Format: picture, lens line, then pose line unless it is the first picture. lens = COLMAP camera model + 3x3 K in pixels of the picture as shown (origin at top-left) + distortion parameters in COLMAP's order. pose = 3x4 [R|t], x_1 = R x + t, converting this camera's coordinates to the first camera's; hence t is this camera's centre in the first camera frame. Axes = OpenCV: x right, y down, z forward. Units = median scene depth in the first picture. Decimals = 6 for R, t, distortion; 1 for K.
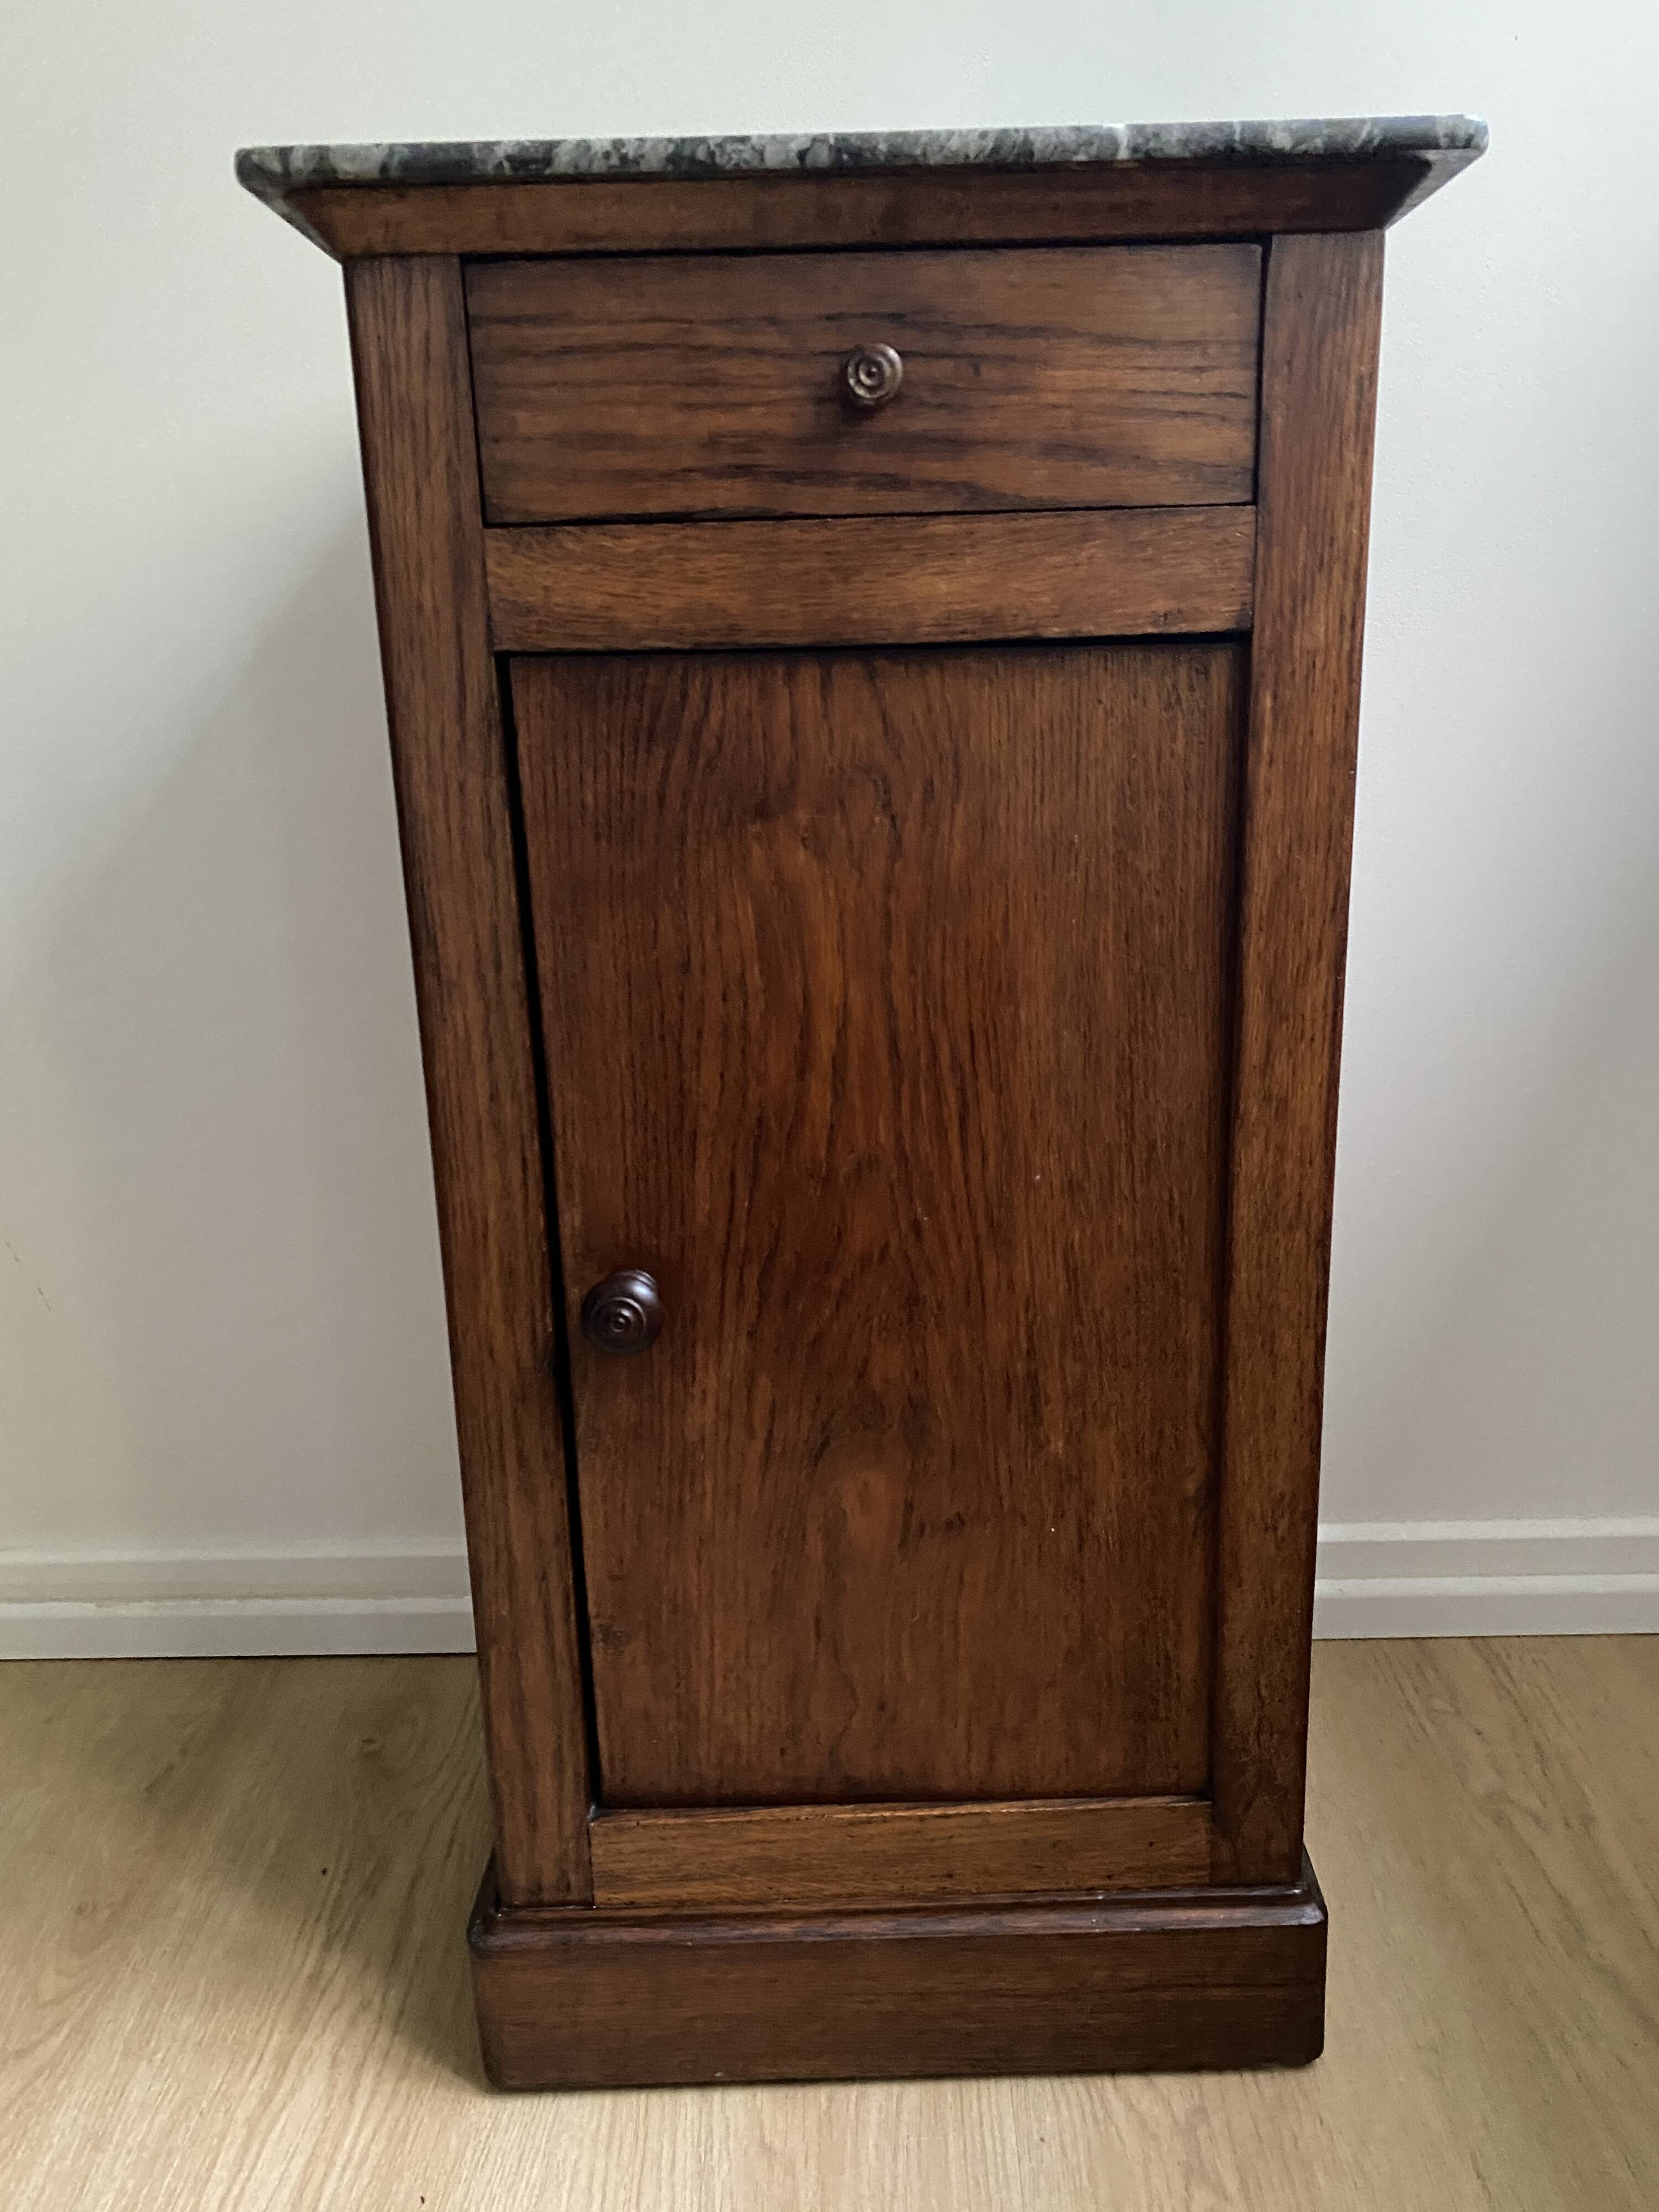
lens RADIAL K [[1605.1, 0, 833.7], [0, 1605.1, 1111.6], [0, 0, 1]] dist [0.066243, -0.111873]
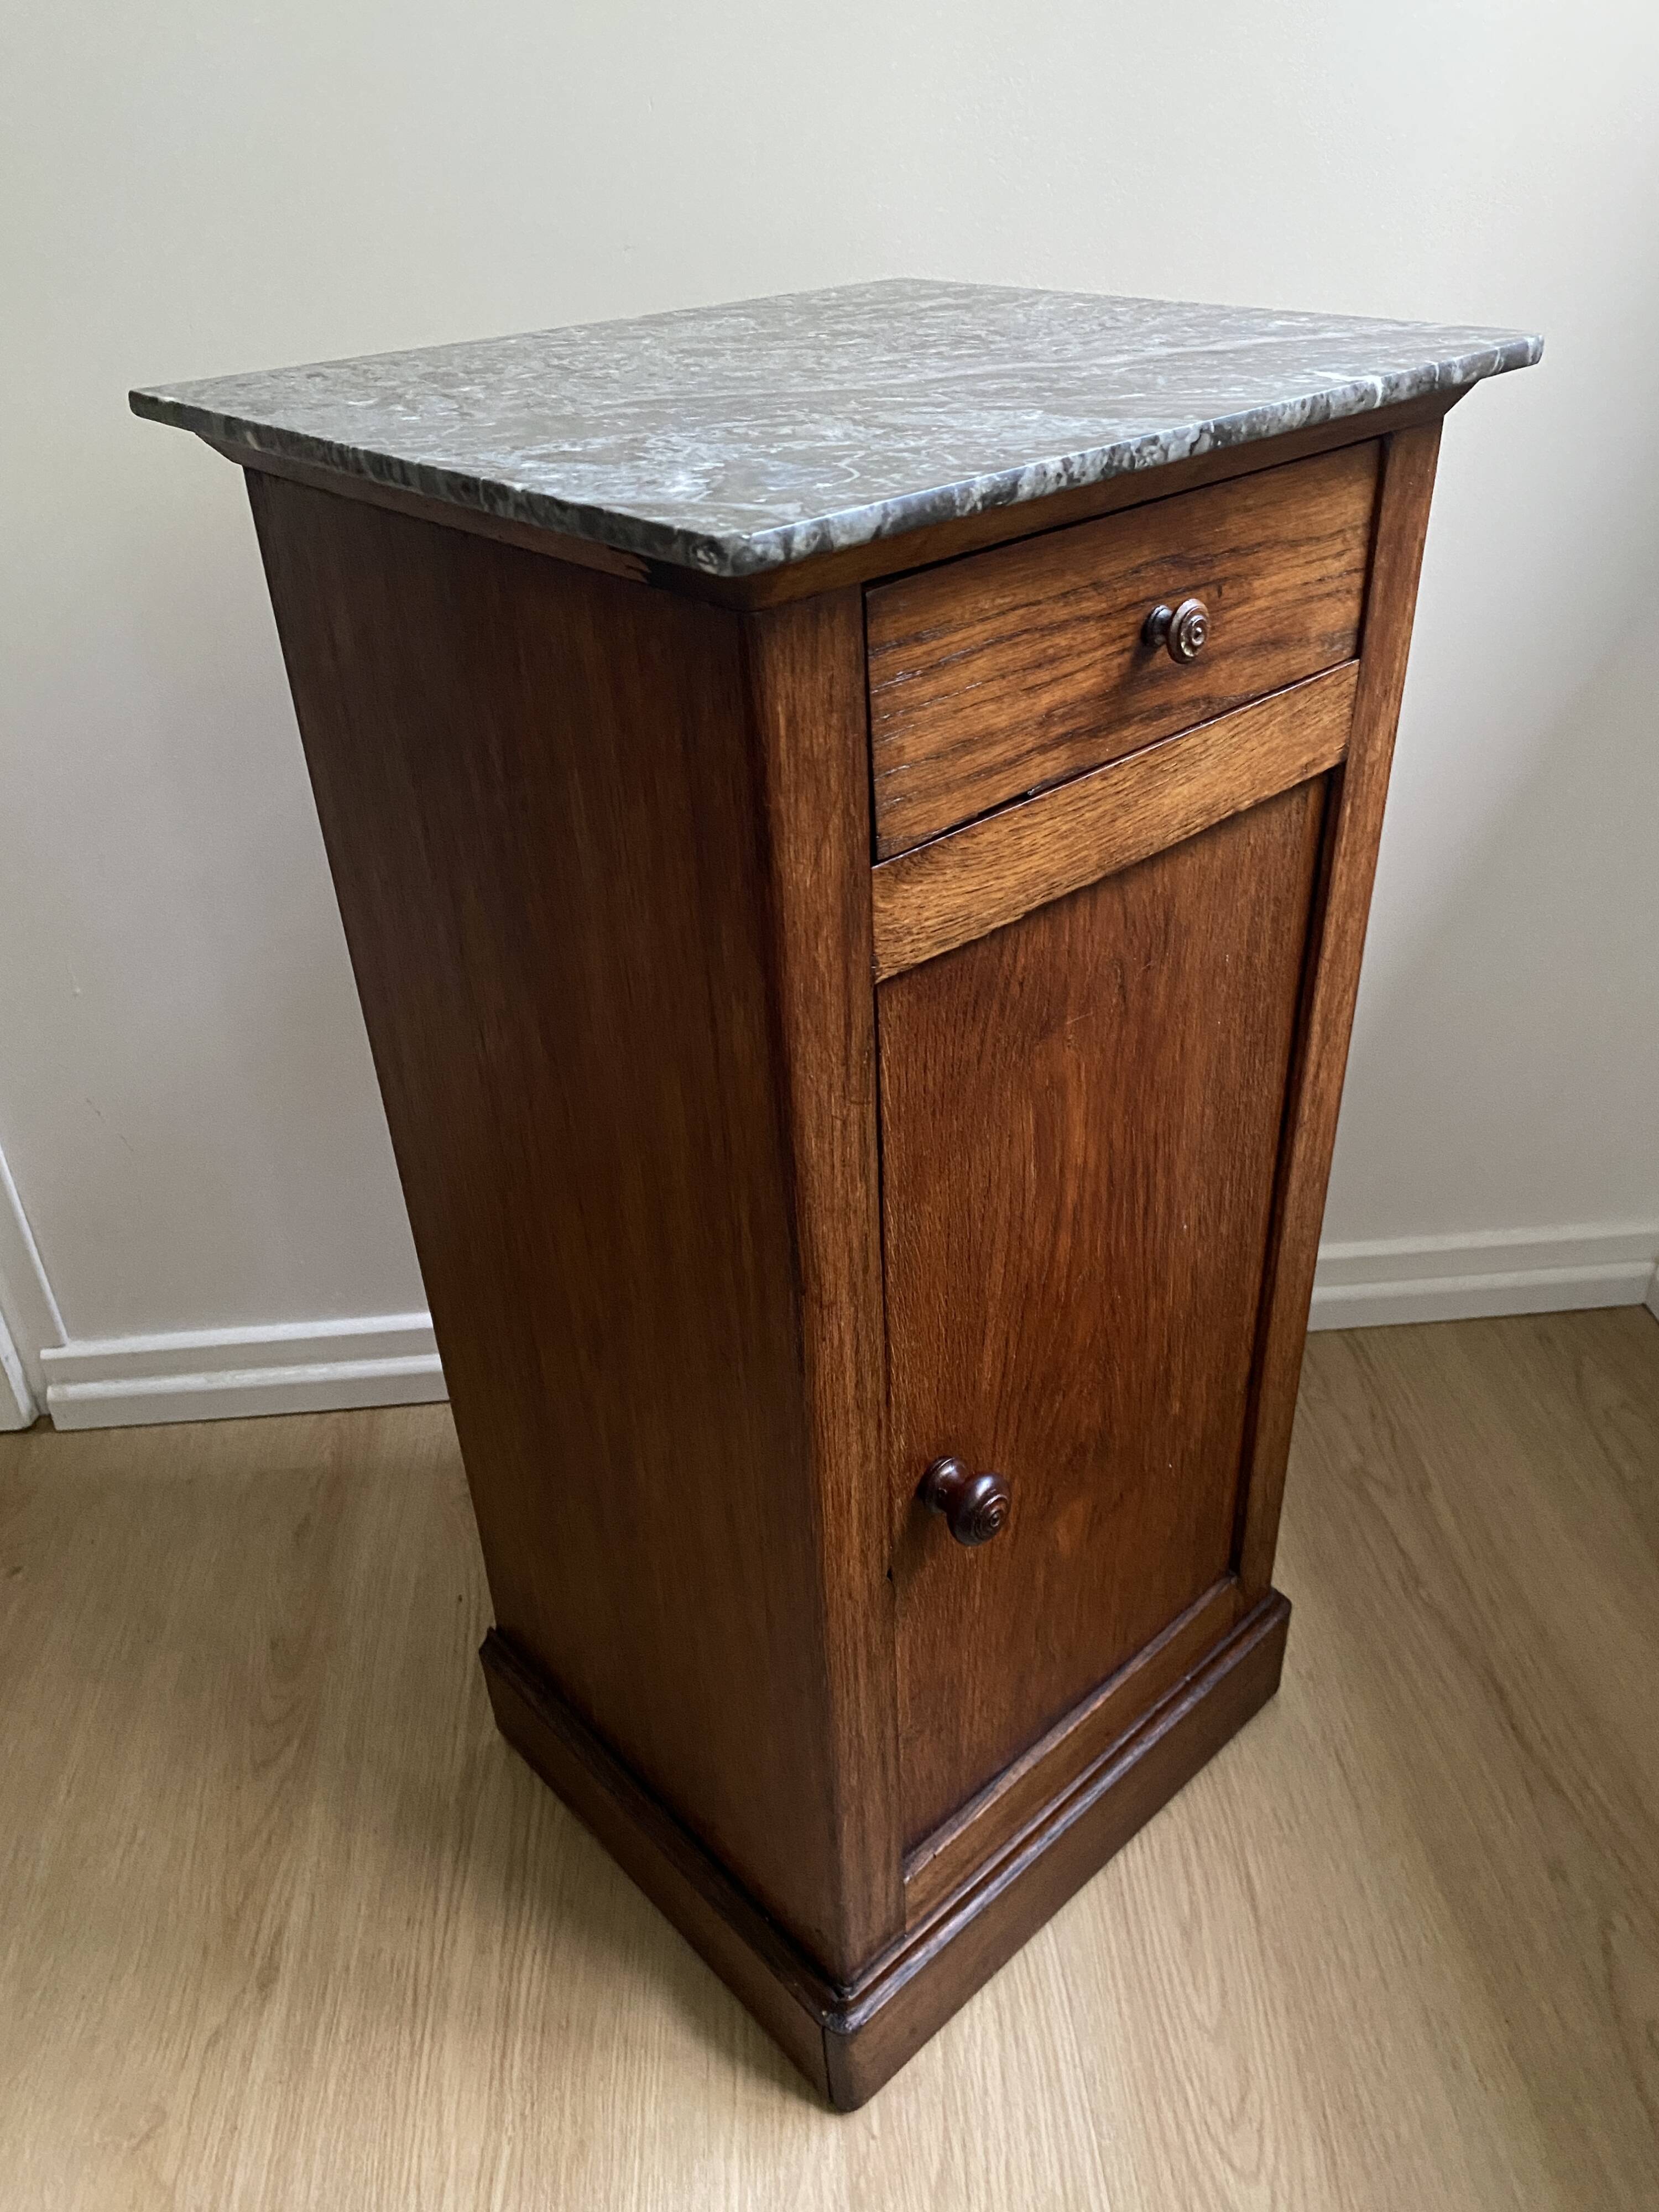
lens RADIAL K [[1677.5, 0, 829.5], [0, 1677.5, 1136.7], [0, 0, 1]] dist [0.093117, -0.192392]
pose [[0.736840, -0.368037, 0.567112, -0.703027], [0.190627, 0.917905, 0.348012, -0.474528], [-0.648636, -0.148323, 0.746507, 0.257002]]
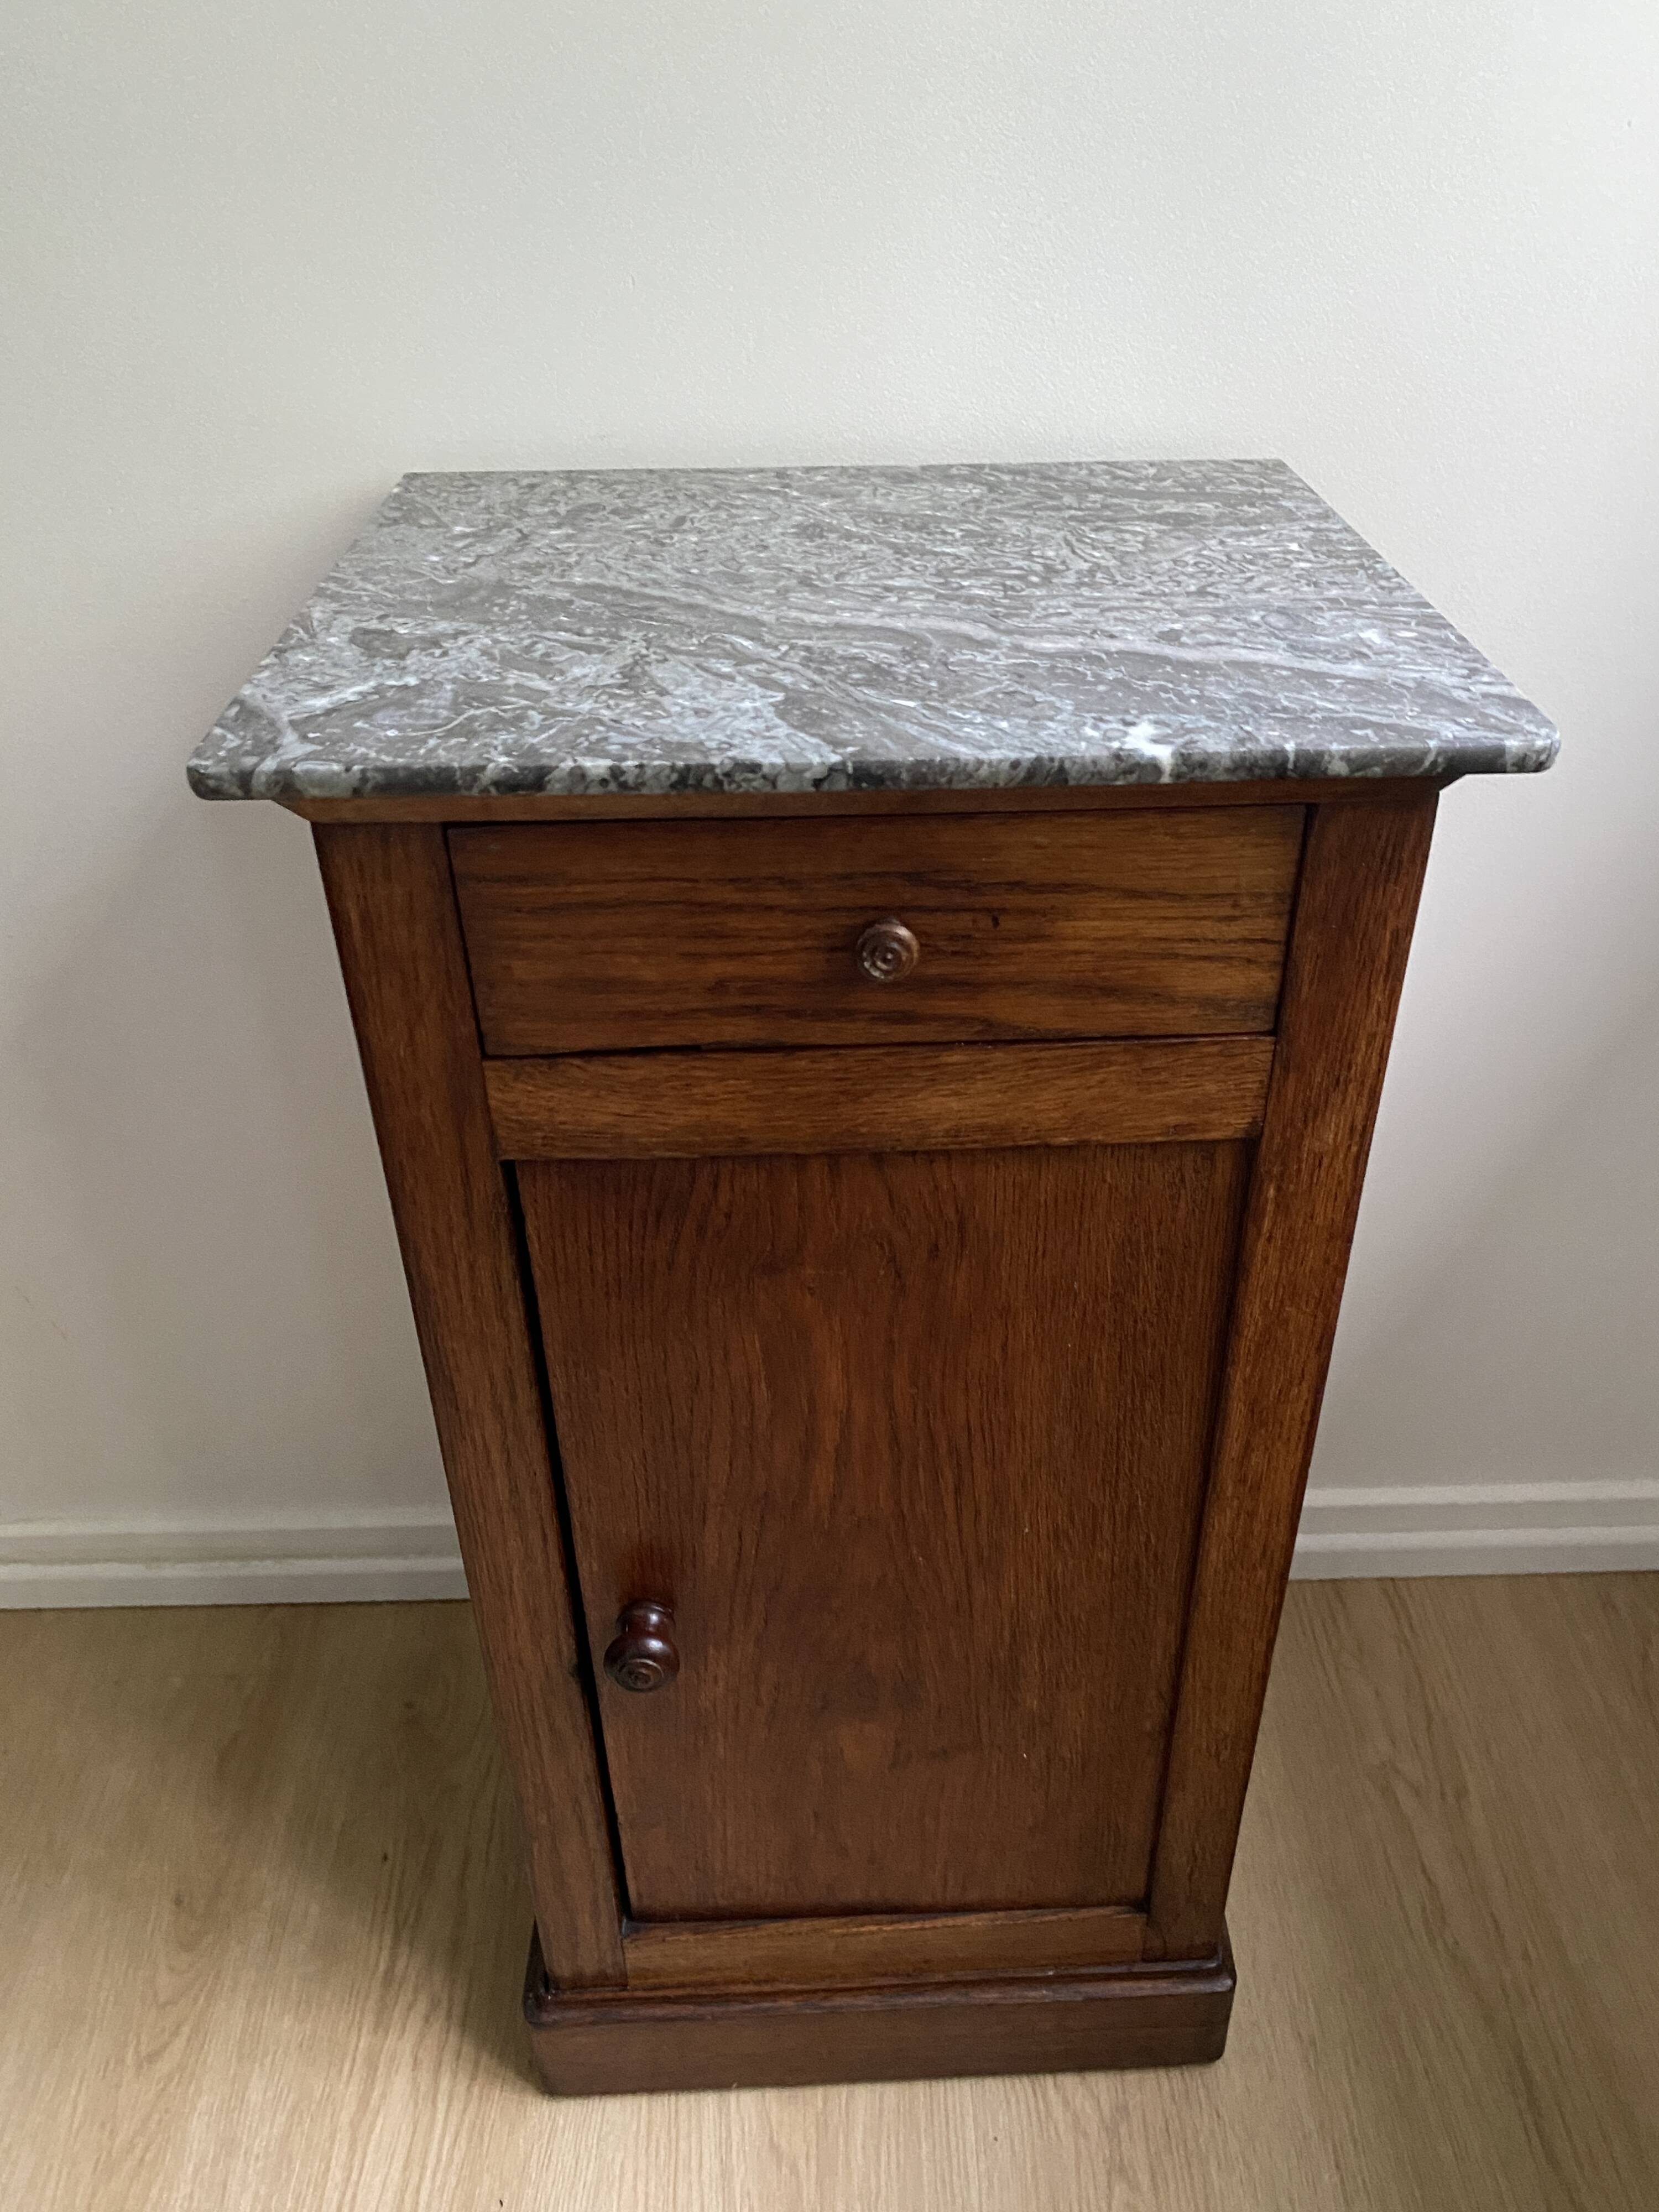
lens RADIAL K [[1602.0, 0, 840.0], [0, 1602.0, 1067.9], [0, 0, 1]] dist [0.059190, -0.104947]
pose [[0.999479, -0.004853, 0.031907, -0.028697], [-0.004819, 0.955108, 0.296220, -0.552227], [-0.031912, -0.296219, 0.954587, 0.064759]]
